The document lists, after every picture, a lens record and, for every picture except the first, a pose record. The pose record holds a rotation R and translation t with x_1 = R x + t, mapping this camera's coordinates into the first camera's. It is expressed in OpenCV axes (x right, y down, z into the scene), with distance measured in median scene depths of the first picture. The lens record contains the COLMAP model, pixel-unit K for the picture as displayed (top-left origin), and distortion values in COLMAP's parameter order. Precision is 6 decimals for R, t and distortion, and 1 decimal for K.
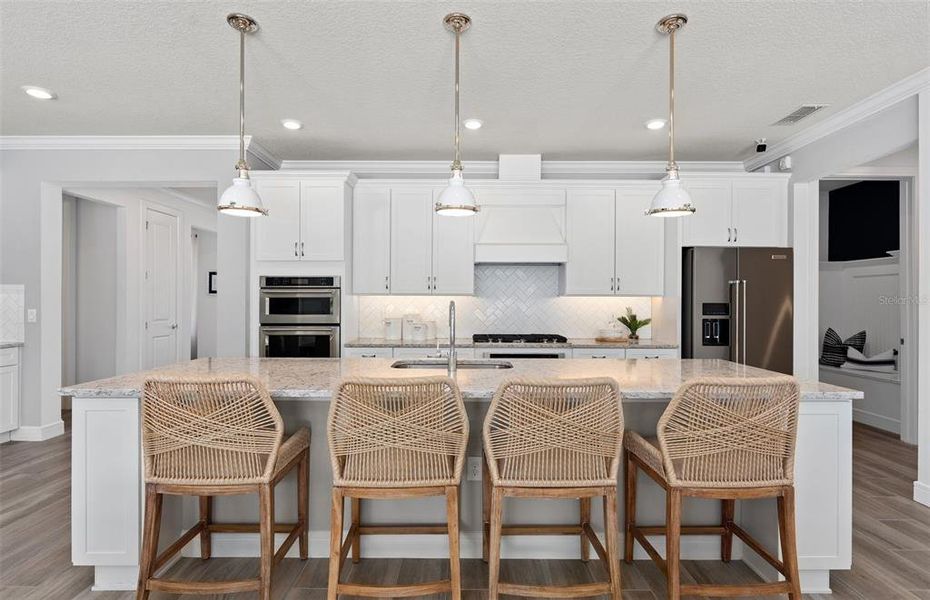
lens RADIAL K [[460.5, 0, 465.0], [0, 460.5, 300.0], [0, 0, 1]] dist [-0.003857, 0.000125]
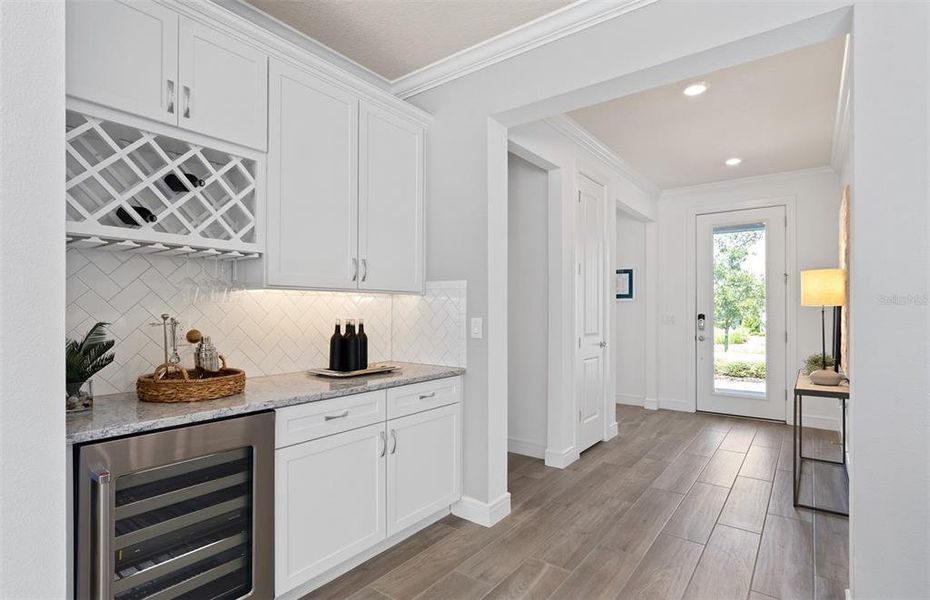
lens RADIAL K [[465.7, 0, 465.0], [0, 465.7, 307.5], [0, 0, 1]] dist [-0.003691, -0.000415]
pose [[0.803570, -0.007084, -0.595168, -0.558131], [0.003732, 0.999969, -0.006864, 0.009838], [0.595199, 0.003294, 0.803572, 0.456981]]
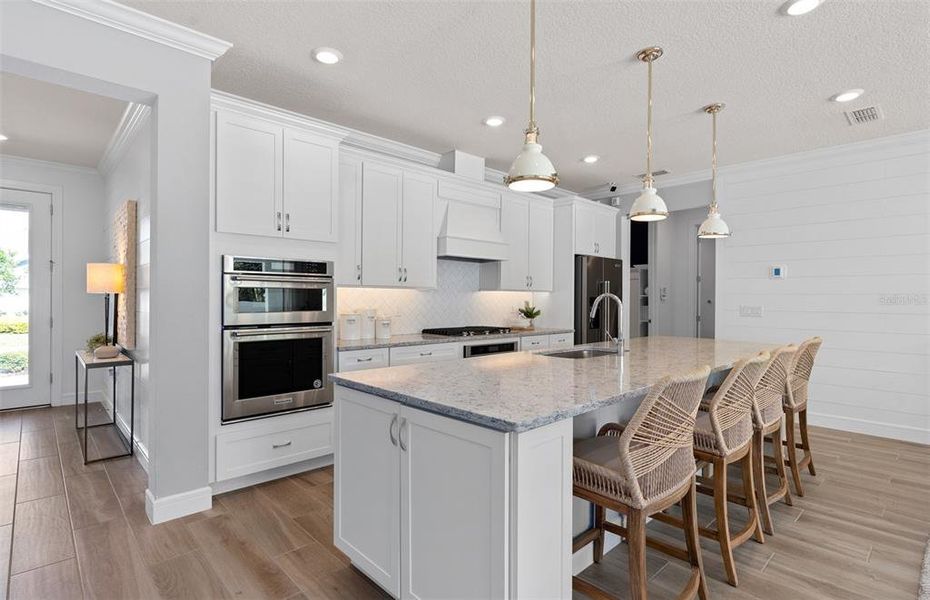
lens RADIAL K [[460.5, 0, 465.0], [0, 460.5, 300.0], [0, 0, 1]] dist [-0.003857, 0.000125]
pose [[0.725710, -0.000495, 0.688001, -0.648526], [-0.006392, 0.999952, 0.007461, 0.005879], [-0.687971, -0.009813, 0.725672, 0.269014]]
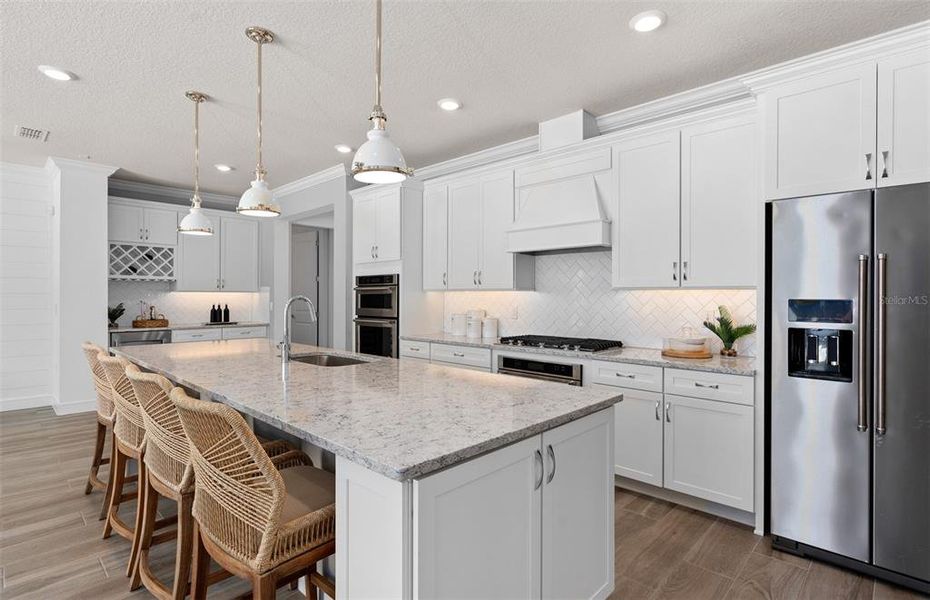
lens RADIAL K [[460.5, 0, 465.0], [0, 460.5, 300.0], [0, 0, 1]] dist [-0.003857, 0.000125]
pose [[0.721865, 0.003418, -0.692026, 0.601527], [0.002453, 0.999969, 0.007498, 0.001774], [0.692030, -0.007110, 0.721834, 0.318243]]
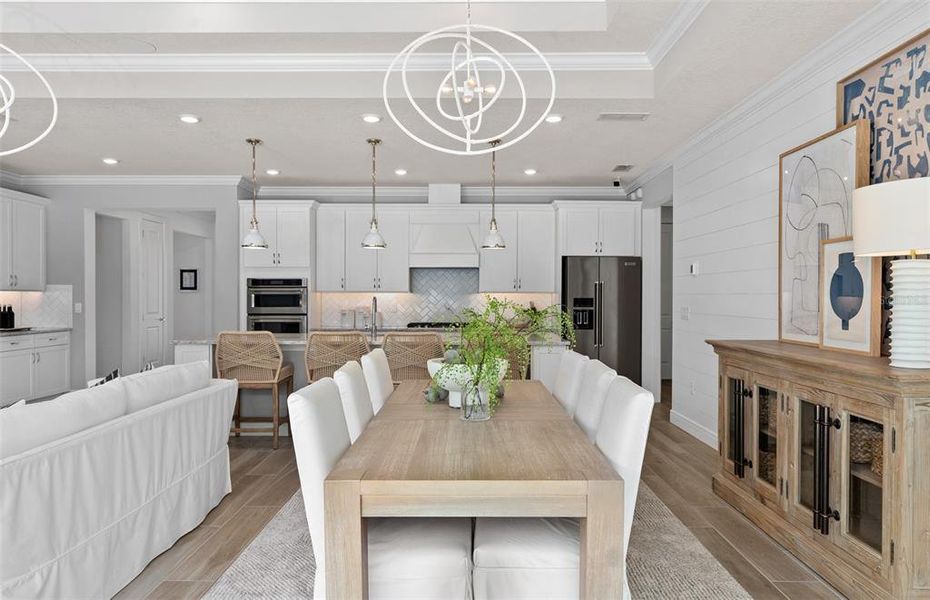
lens RADIAL K [[616.3, 0, 464.9], [0, 616.3, 303.6], [0, 0, 1]] dist [0.004540, 0.001705]
pose [[0.999995, -0.001272, -0.002840, 0.195142], [0.001309, 0.999913, 0.013100, -0.001175], [0.002823, -0.013103, 0.999910, -0.800848]]
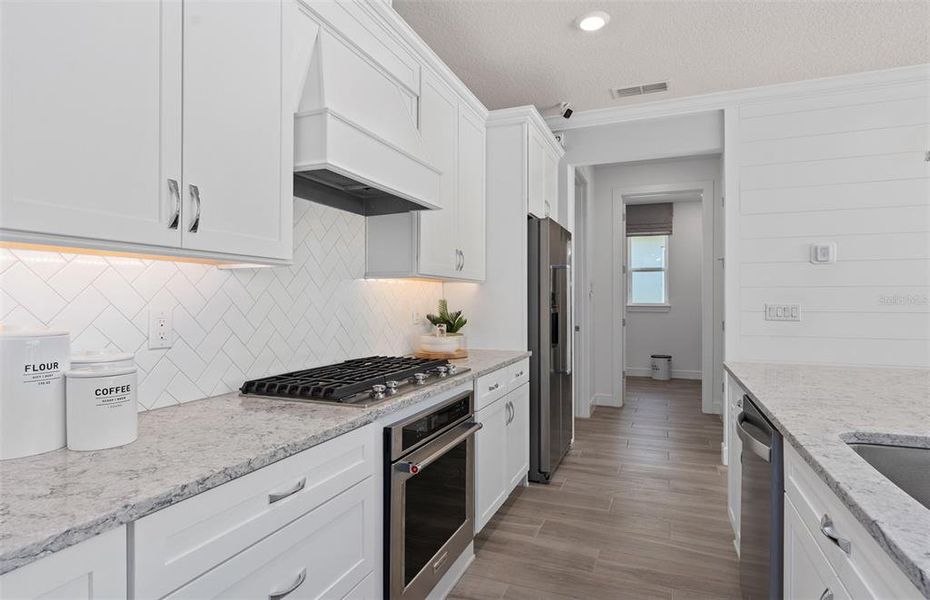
lens RADIAL K [[499.0, 0, 465.0], [0, 499.0, 300.0], [0, 0, 1]] dist [-0.004517, -0.000235]
pose [[0.375932, -0.003863, 0.926639, -0.286878], [-0.001645, 0.999987, 0.004837, 0.014277], [-0.926646, -0.003343, 0.375921, 0.799704]]
